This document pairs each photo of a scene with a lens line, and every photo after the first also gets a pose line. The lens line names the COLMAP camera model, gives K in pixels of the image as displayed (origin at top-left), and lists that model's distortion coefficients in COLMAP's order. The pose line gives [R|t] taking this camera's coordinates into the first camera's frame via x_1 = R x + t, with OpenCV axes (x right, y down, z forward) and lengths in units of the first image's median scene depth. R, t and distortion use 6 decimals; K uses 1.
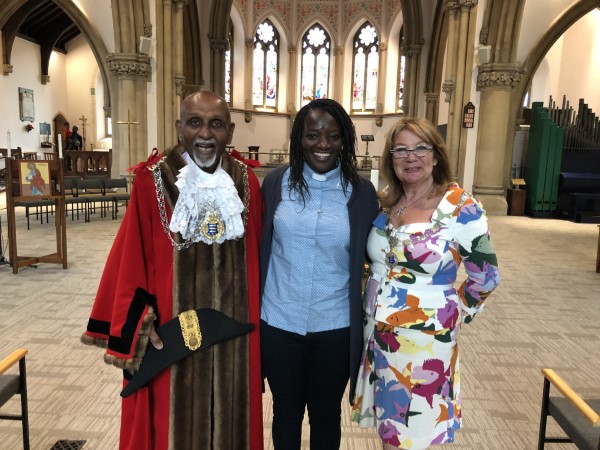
lens RADIAL K [[495.6, 0, 300.5], [0, 495.6, 217.1], [0, 0, 1]] dist [0.021405, -0.024080]
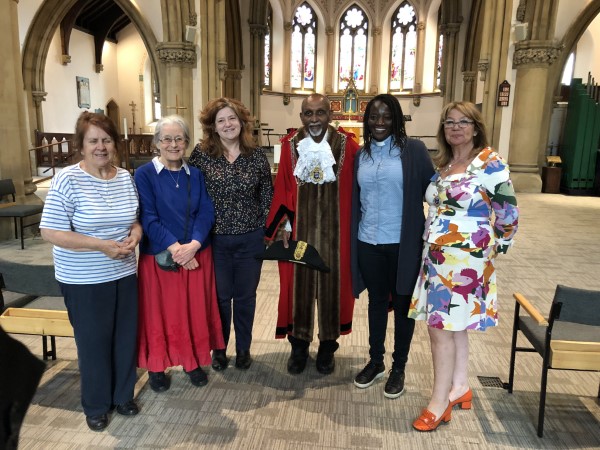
lens RADIAL K [[495.6, 0, 292.0], [0, 495.6, 221.3], [0, 0, 1]] dist [0.021405, -0.024080]
pose [[0.995502, 0.003447, -0.094679, 0.004237], [0.000650, 0.999066, 0.043200, 0.007346], [0.094739, -0.043067, 0.994570, -0.039254]]
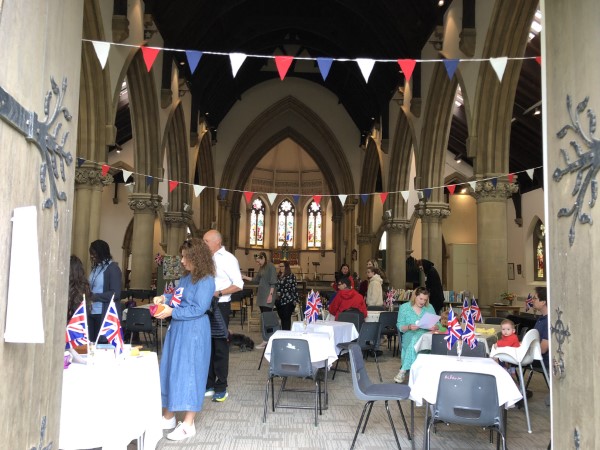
lens RADIAL K [[495.6, 0, 299.8], [0, 495.6, 234.7], [0, 0, 1]] dist [0.021405, -0.024080]
pose [[0.997962, 0.000981, 0.063809, -0.039835], [0.012287, 0.978220, -0.207207, 0.120139], [-0.062622, 0.207569, 0.976214, -0.847881]]
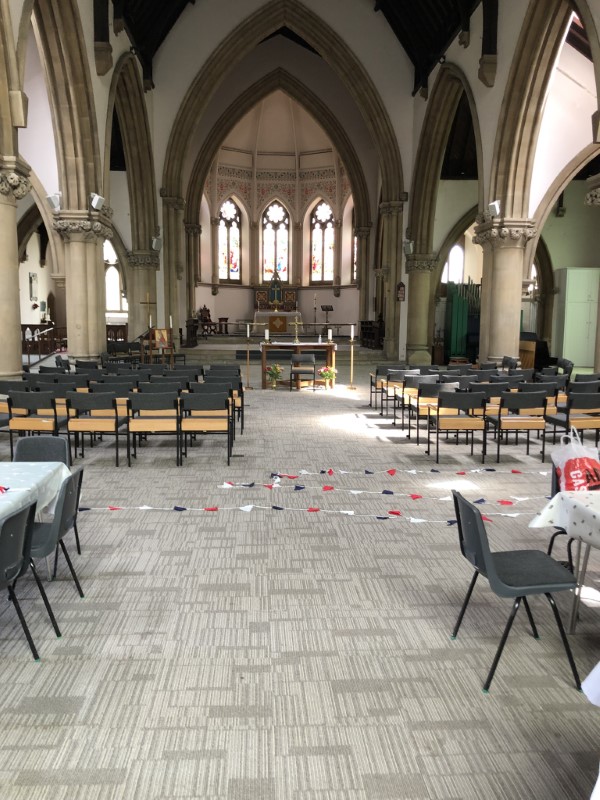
lens RADIAL K [[660.8, 0, 302.3], [0, 660.8, 395.1], [0, 0, 1]] dist [0.021405, -0.024080]
pose [[0.995244, -0.033130, 0.091607, -0.068169], [0.034766, 0.999262, -0.016329, 0.065003], [-0.090998, 0.019437, 0.995661, -0.515826]]
